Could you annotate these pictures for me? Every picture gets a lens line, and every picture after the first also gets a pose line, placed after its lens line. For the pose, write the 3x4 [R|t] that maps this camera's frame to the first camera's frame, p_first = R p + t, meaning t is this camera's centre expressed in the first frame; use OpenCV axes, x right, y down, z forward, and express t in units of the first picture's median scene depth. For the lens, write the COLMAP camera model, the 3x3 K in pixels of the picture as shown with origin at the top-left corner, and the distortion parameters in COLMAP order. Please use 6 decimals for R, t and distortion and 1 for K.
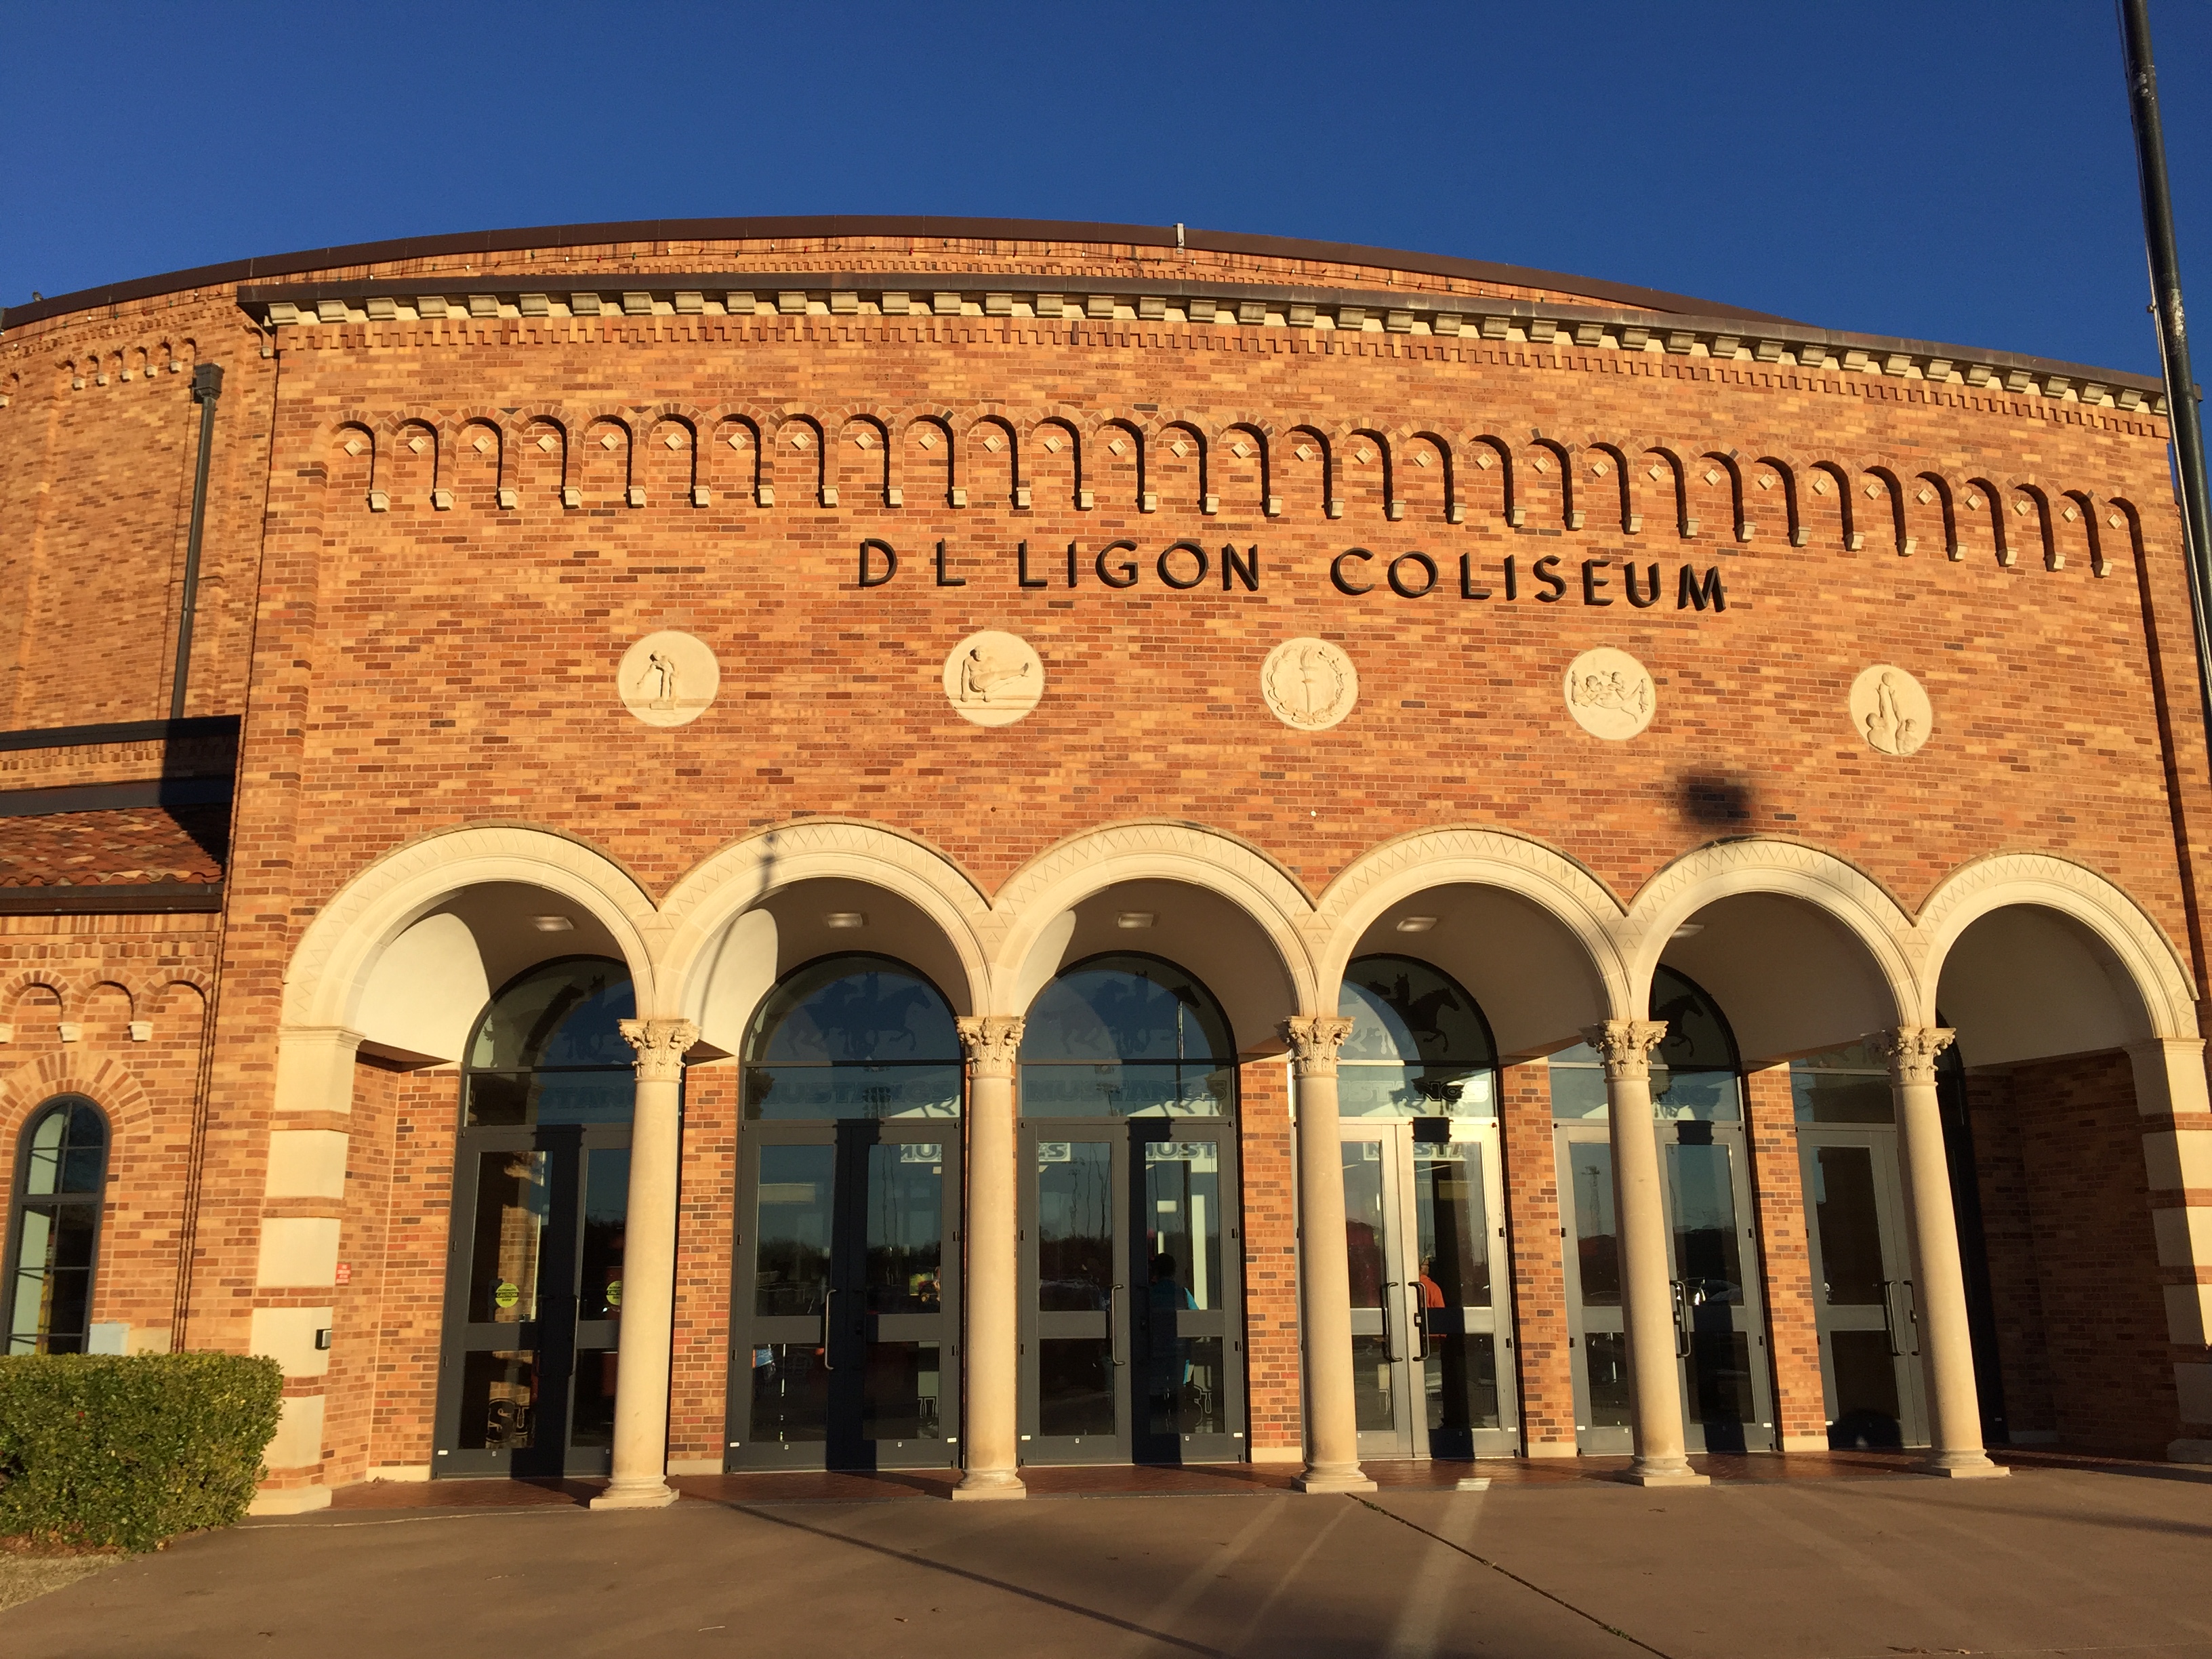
lens RADIAL K [[1914.9, 0, 1106.0], [0, 1914.9, 829.5], [0, 0, 1]] dist [0.101098, -0.112327]
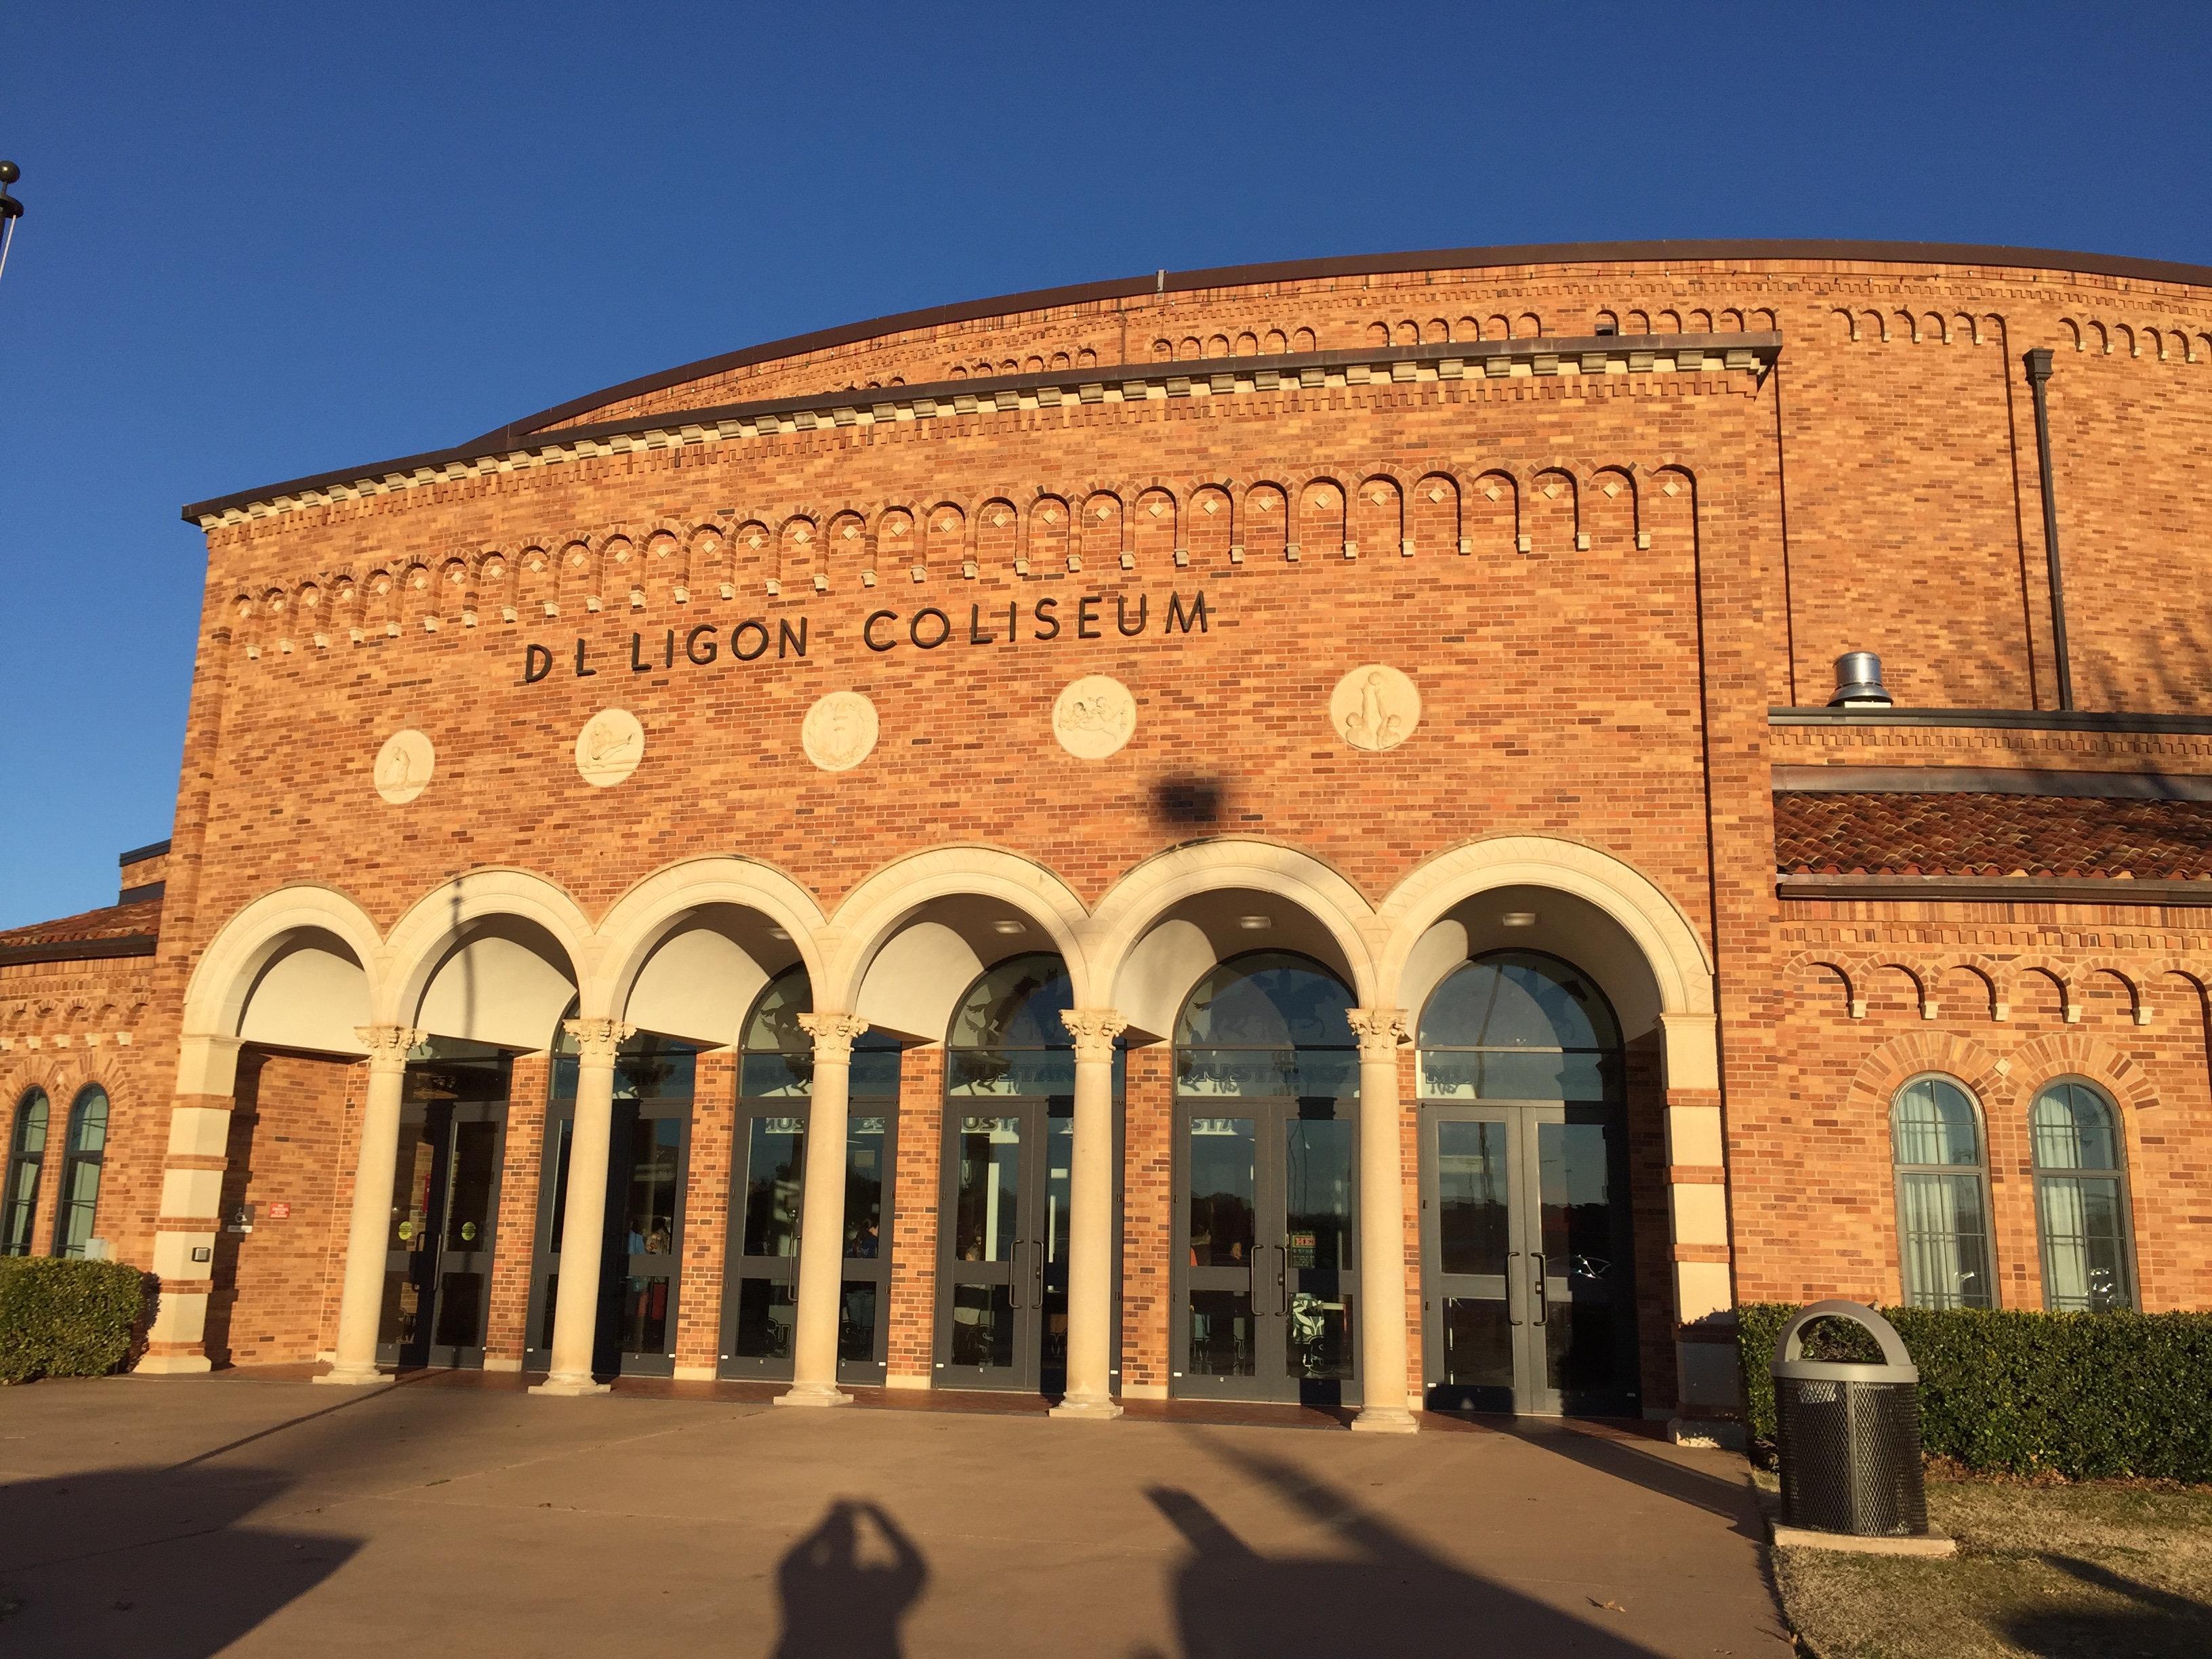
lens RADIAL K [[1914.9, 0, 1106.0], [0, 1914.9, 829.5], [0, 0, 1]] dist [0.101098, -0.112327]
pose [[0.909511, -0.057195, -0.411727, 0.727119], [0.063467, 0.997983, 0.001565, -0.006768], [0.410807, -0.027555, 0.911306, -0.012154]]
